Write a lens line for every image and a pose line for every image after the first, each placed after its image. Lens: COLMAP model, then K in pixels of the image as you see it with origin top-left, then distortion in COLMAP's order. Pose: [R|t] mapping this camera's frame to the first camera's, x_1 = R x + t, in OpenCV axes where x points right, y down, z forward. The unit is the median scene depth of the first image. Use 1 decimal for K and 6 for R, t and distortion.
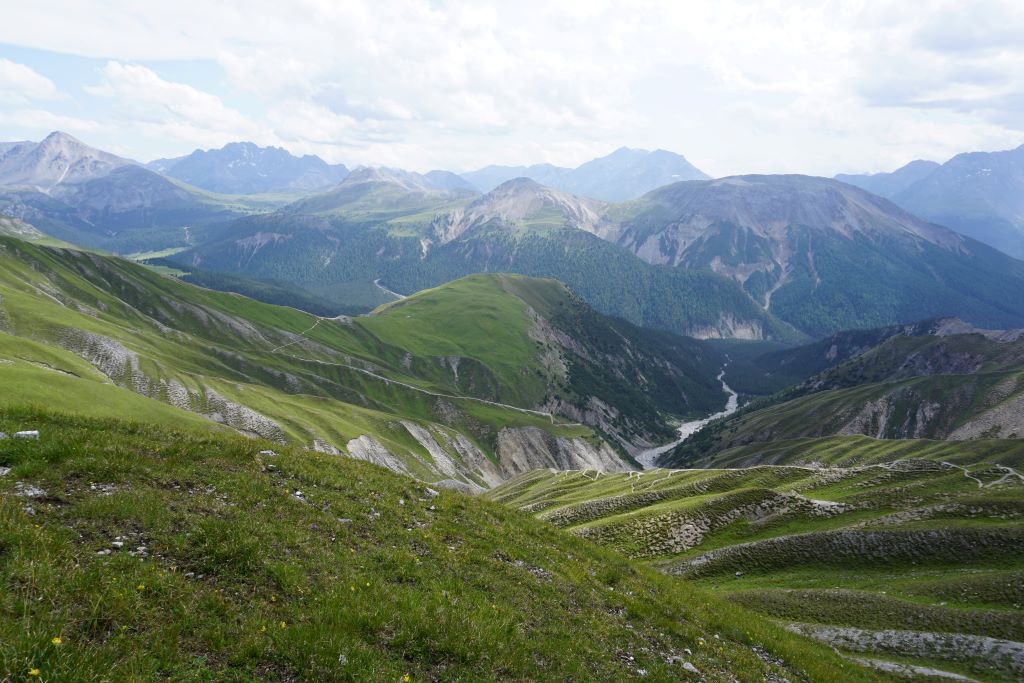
lens RADIAL K [[696.3, 0, 513.5], [0, 696.3, 341.3], [0, 0, 1]] dist [-0.041288, 0.030096]
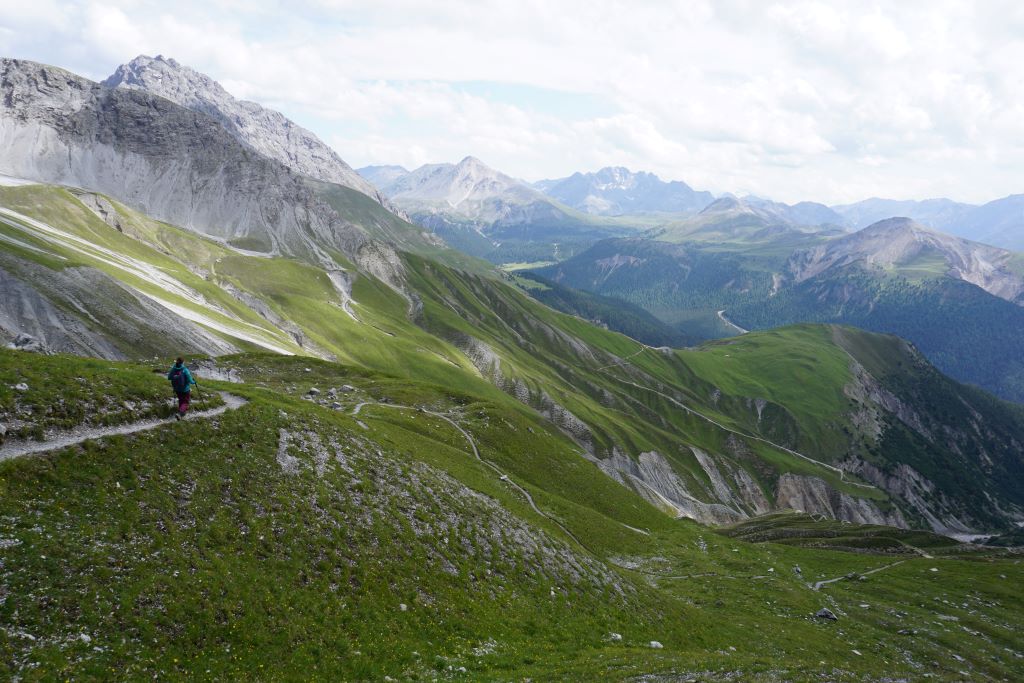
lens RADIAL K [[696.3, 0, 513.3], [0, 696.3, 339.9], [0, 0, 1]] dist [-0.041288, 0.030096]
pose [[0.875238, 0.131942, -0.465349, 0.057825], [-0.149193, 0.988808, -0.000245, -0.010414], [0.460108, 0.069641, 0.885127, -0.106628]]
